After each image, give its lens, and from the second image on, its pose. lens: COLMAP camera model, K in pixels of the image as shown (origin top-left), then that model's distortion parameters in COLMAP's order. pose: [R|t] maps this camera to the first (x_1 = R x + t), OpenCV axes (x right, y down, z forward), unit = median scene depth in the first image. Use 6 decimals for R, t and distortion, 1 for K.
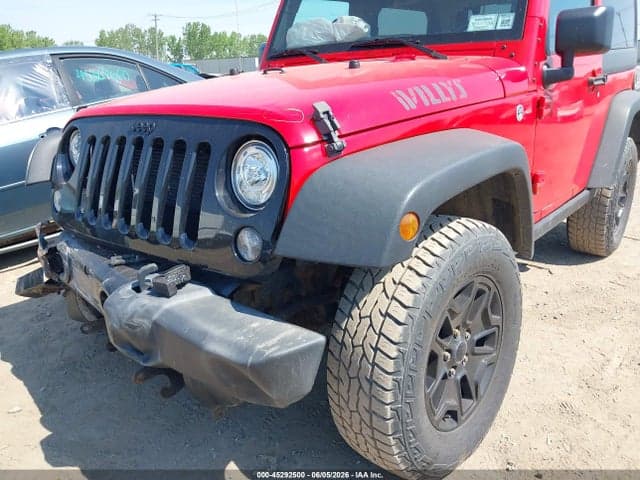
lens RADIAL K [[524.0, 0, 317.7], [0, 524.0, 238.8], [0, 0, 1]] dist [0.035181, -0.056575]
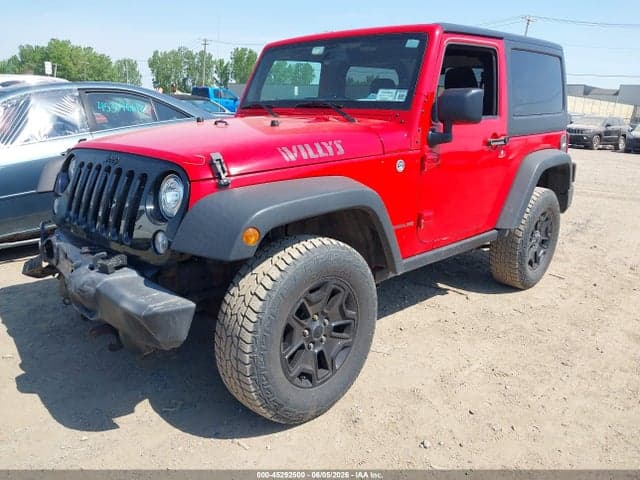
lens RADIAL K [[524.0, 0, 325.5], [0, 524.0, 236.6], [0, 0, 1]] dist [0.035181, -0.056575]
pose [[0.996098, 0.073638, -0.048641, 0.328998], [-0.076131, 0.995763, -0.051572, 0.028803], [0.044637, 0.055074, 0.997484, -0.393337]]
